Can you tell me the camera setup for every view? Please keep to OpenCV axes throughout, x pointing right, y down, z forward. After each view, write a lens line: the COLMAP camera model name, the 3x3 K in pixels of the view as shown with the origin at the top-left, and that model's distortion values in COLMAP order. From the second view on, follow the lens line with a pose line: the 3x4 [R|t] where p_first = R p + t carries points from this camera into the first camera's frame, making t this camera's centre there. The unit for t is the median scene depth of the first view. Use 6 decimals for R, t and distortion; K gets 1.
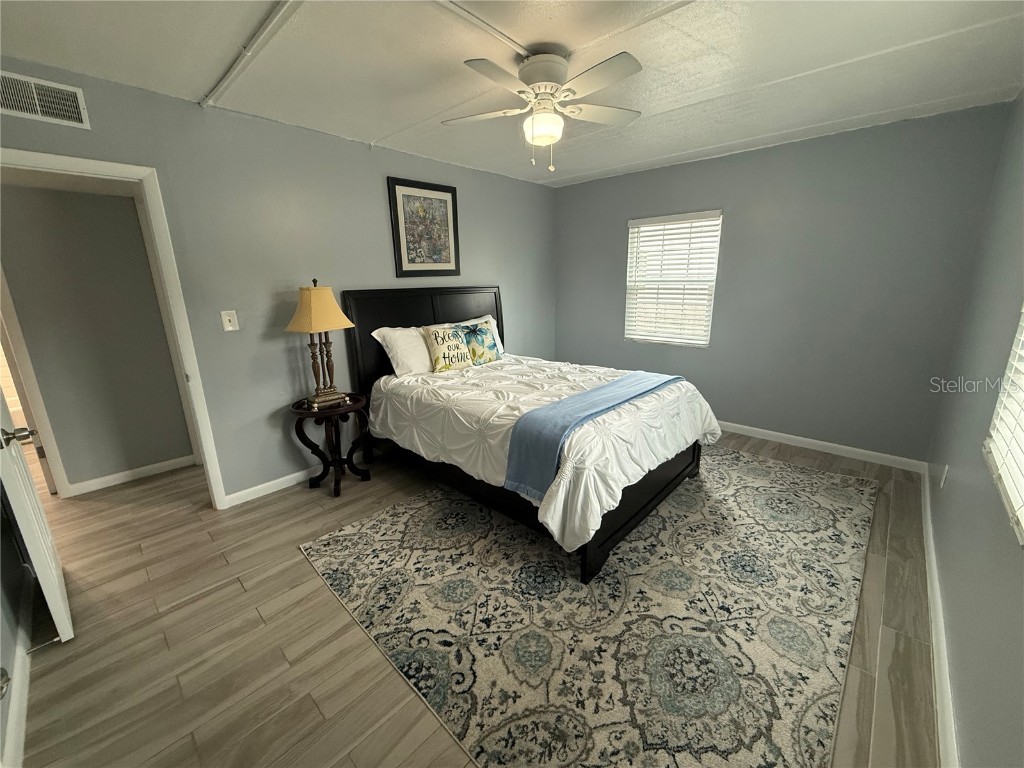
lens RADIAL K [[408.6, 0, 509.5], [0, 408.6, 384.1], [0, 0, 1]] dist [0.001281, -0.000086]
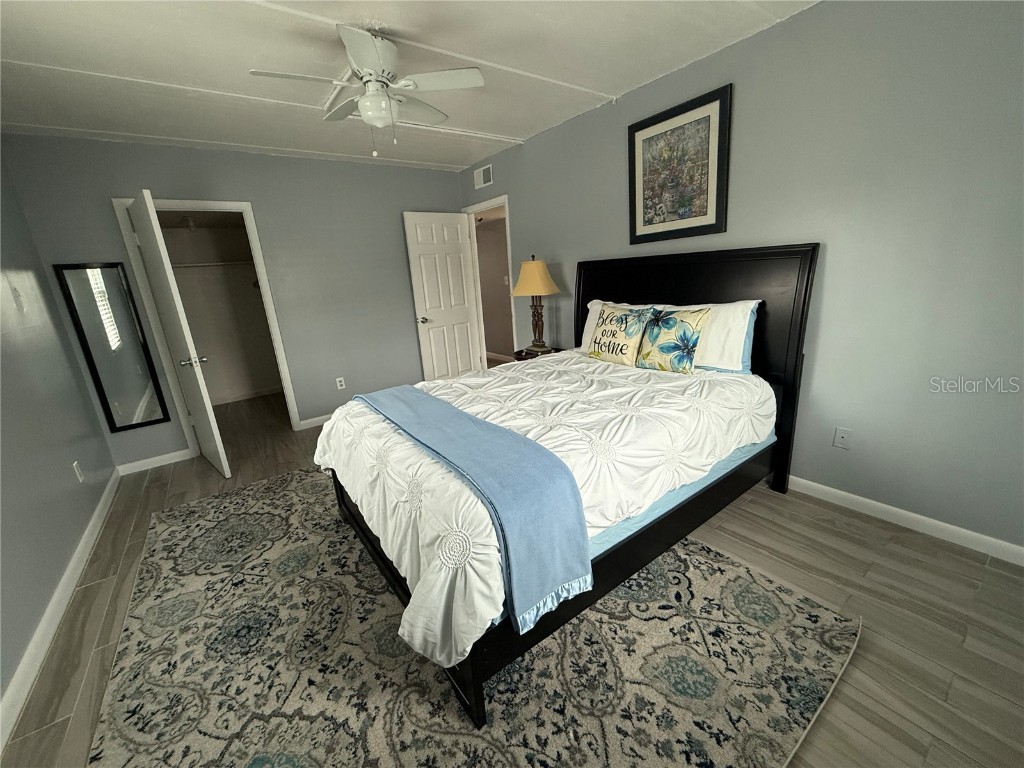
lens RADIAL K [[409.1, 0, 509.4], [0, 409.1, 383.8], [0, 0, 1]] dist [0.001086, -0.000036]
pose [[-0.180416, 0.294284, -0.938535, 1.070772], [-0.173431, 0.929724, 0.324860, -0.353085], [0.968180, 0.221381, -0.116699, 1.447998]]
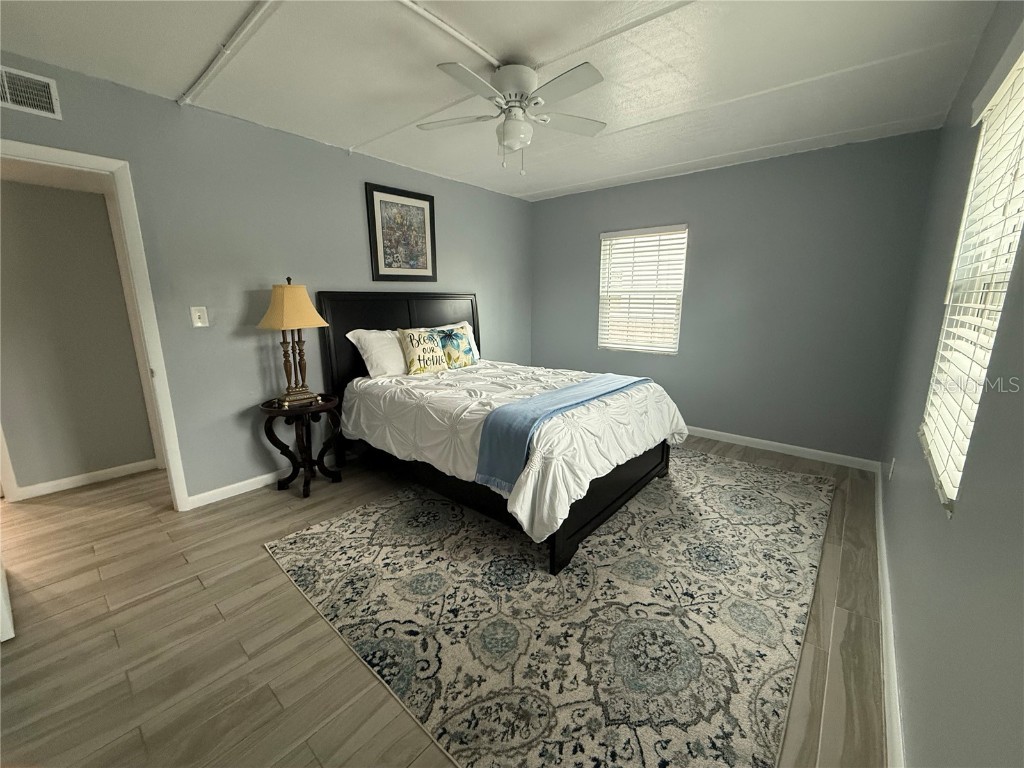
lens RADIAL K [[408.6, 0, 509.5], [0, 408.6, 384.1], [0, 0, 1]] dist [0.001281, -0.000086]
pose [[0.998843, 0.006089, 0.047697, 0.022837], [-0.003911, 0.998952, -0.045613, 0.060718], [-0.047925, 0.045374, 0.997820, -0.019496]]
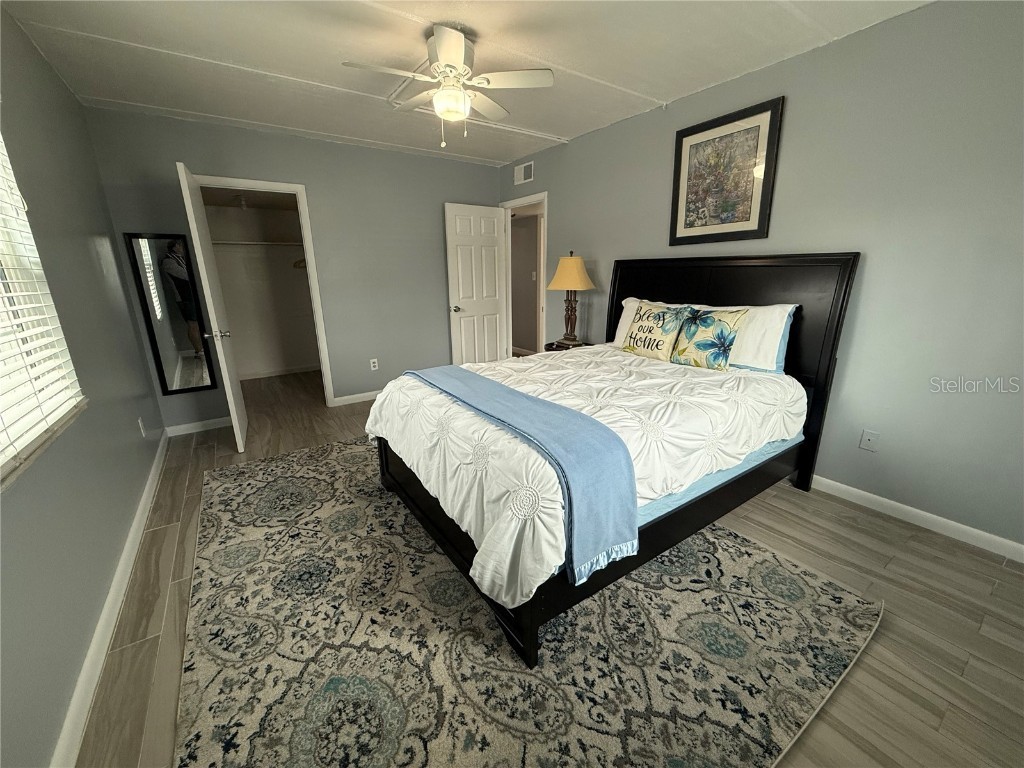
lens RADIAL K [[408.6, 0, 509.5], [0, 408.6, 384.1], [0, 0, 1]] dist [0.001281, -0.000086]
pose [[-0.214330, 0.284830, -0.934310, 1.158673], [-0.227008, 0.915821, 0.331269, -0.315338], [0.950016, 0.283096, -0.131629, 1.371080]]
